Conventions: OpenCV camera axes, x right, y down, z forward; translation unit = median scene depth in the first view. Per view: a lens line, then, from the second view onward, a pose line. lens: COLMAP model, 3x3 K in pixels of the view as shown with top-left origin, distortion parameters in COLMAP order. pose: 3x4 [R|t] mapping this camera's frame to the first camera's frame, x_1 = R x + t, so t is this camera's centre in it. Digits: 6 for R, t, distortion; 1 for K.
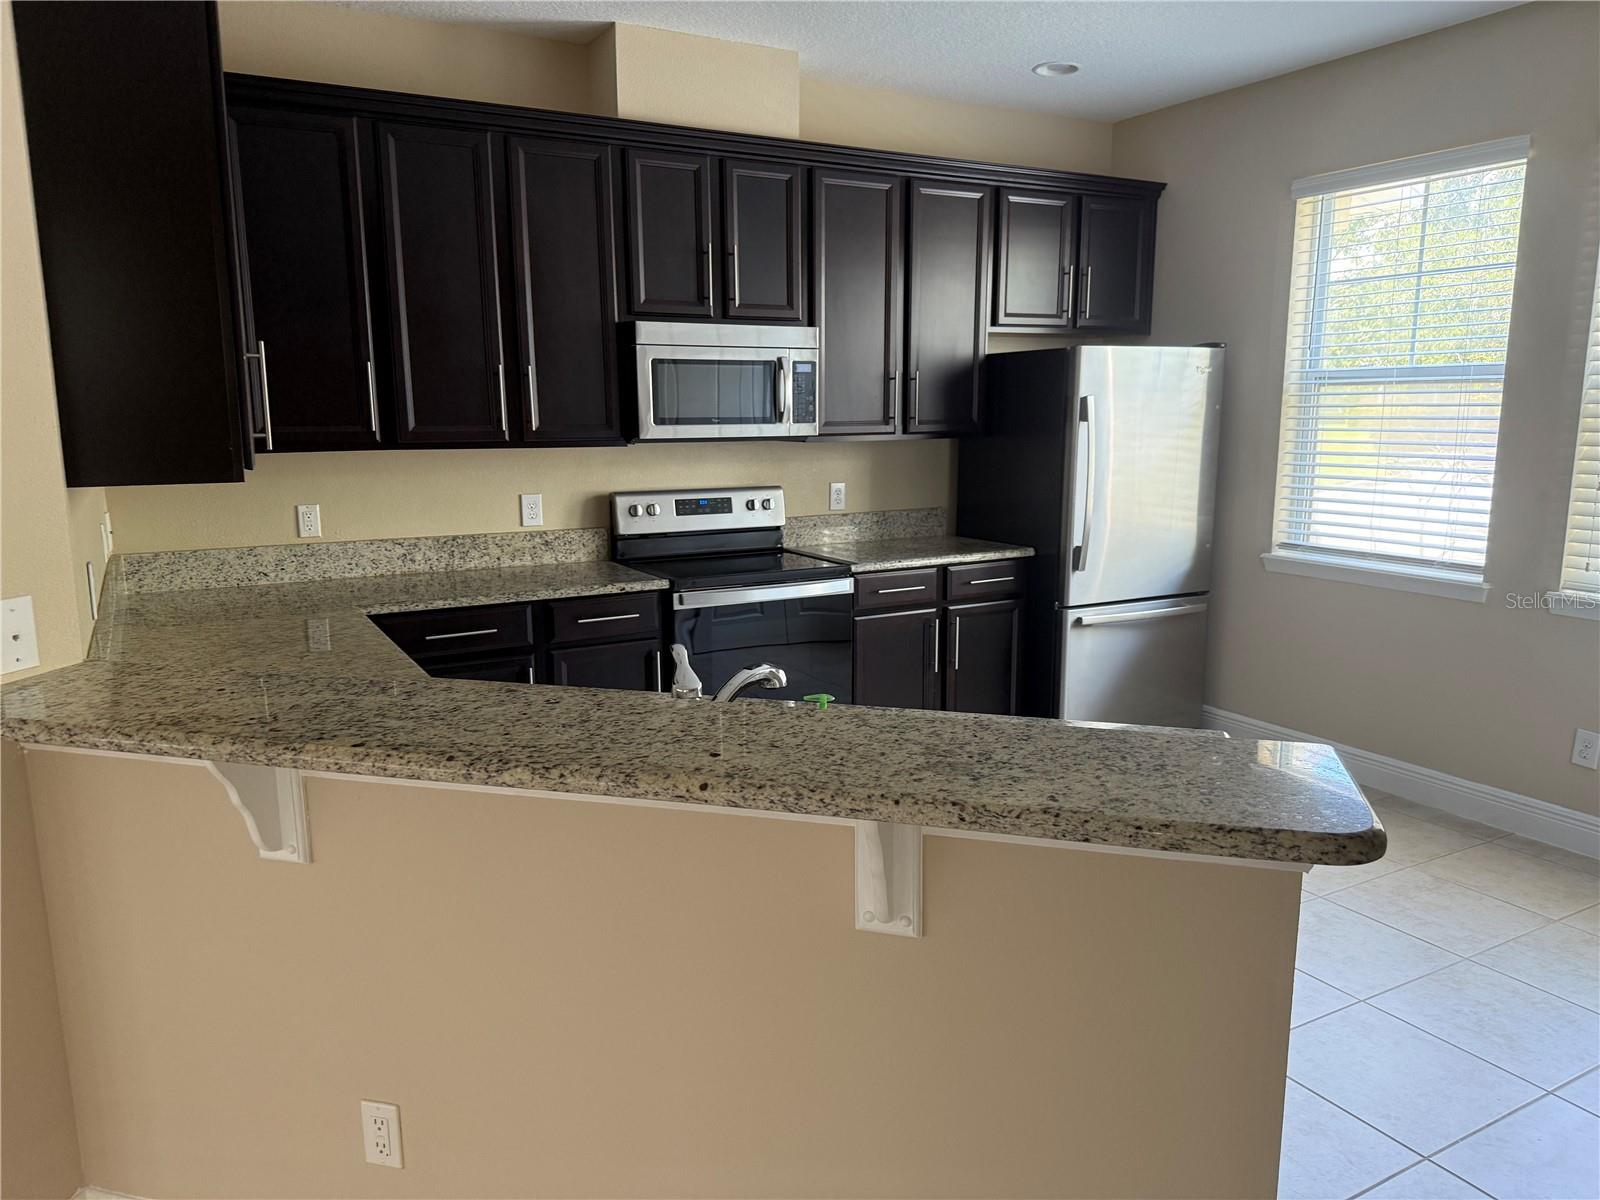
lens RADIAL K [[1139.3, 0, 800.0], [0, 1139.3, 600.0], [0, 0, 1]] dist [0.073850, -0.002837]
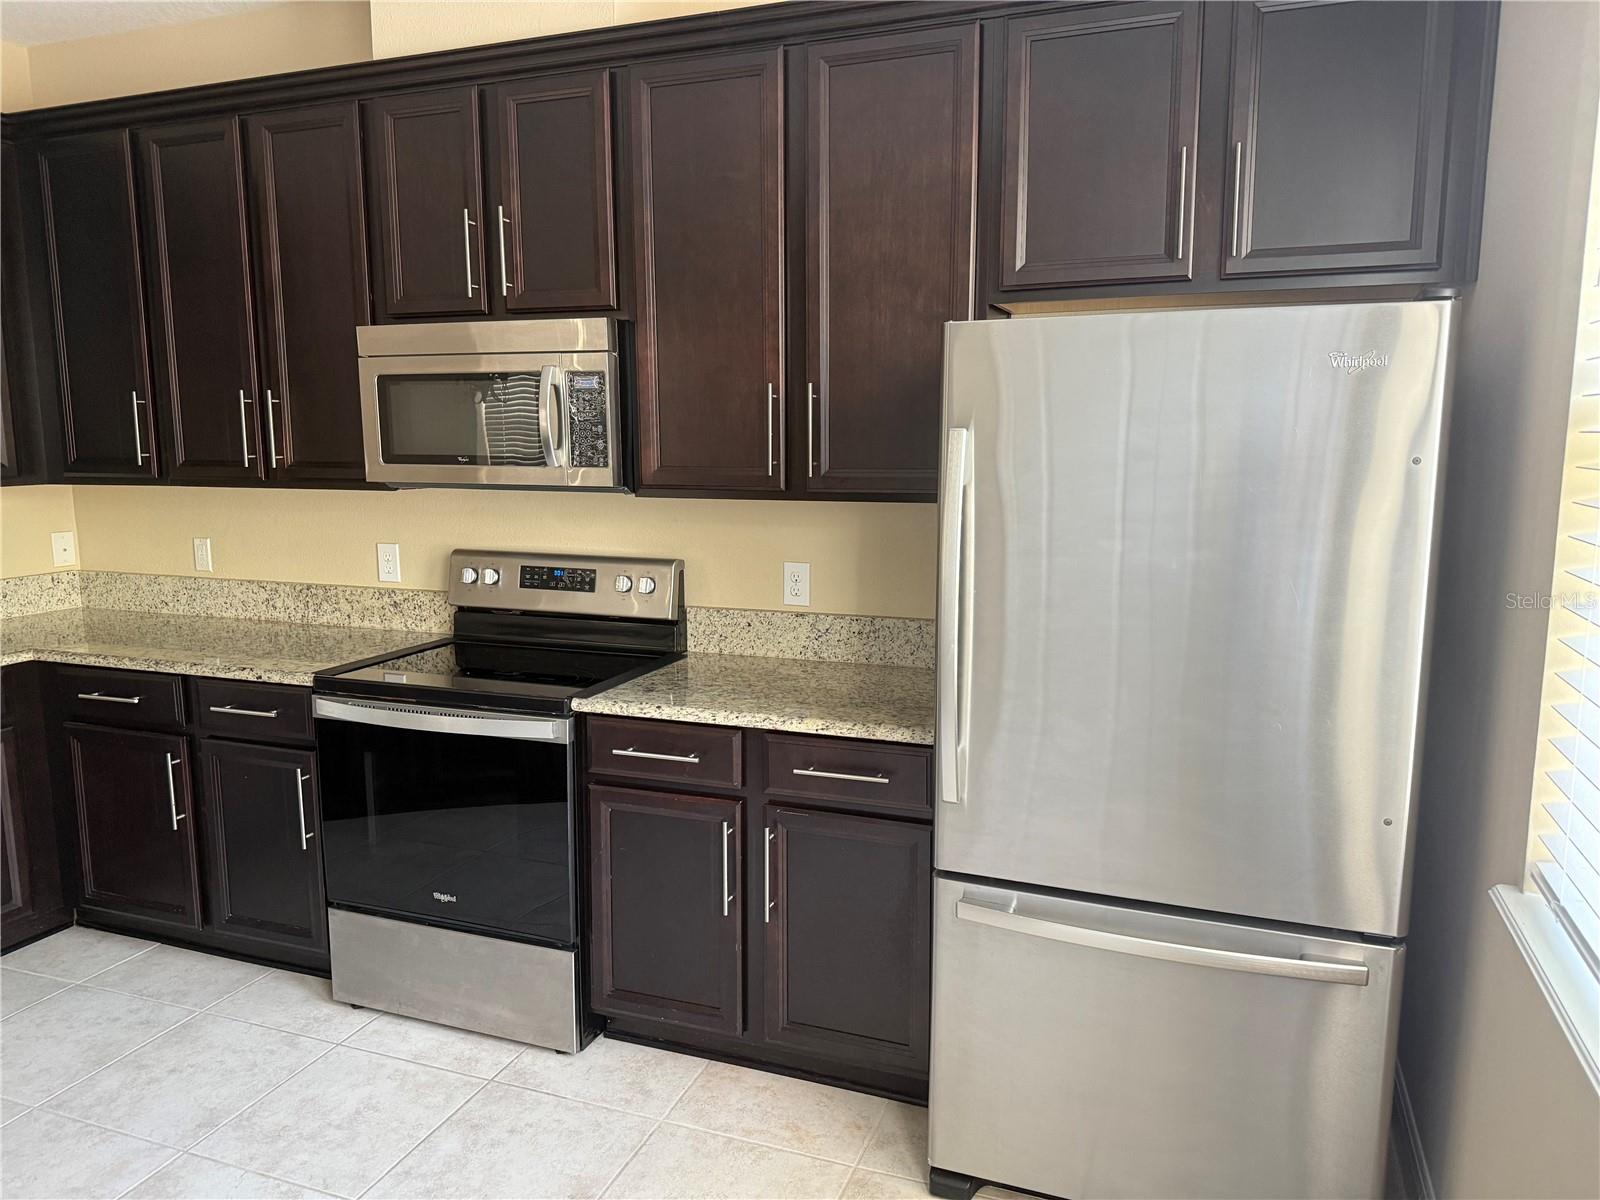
lens RADIAL K [[1139.3, 0, 800.0], [0, 1139.3, 600.0], [0, 0, 1]] dist [0.073850, -0.002837]
pose [[0.639116, 0.116018, -0.760309, 0.595580], [-0.130395, 0.990591, 0.041546, -0.126514], [0.757976, 0.072588, 0.648231, 0.696760]]
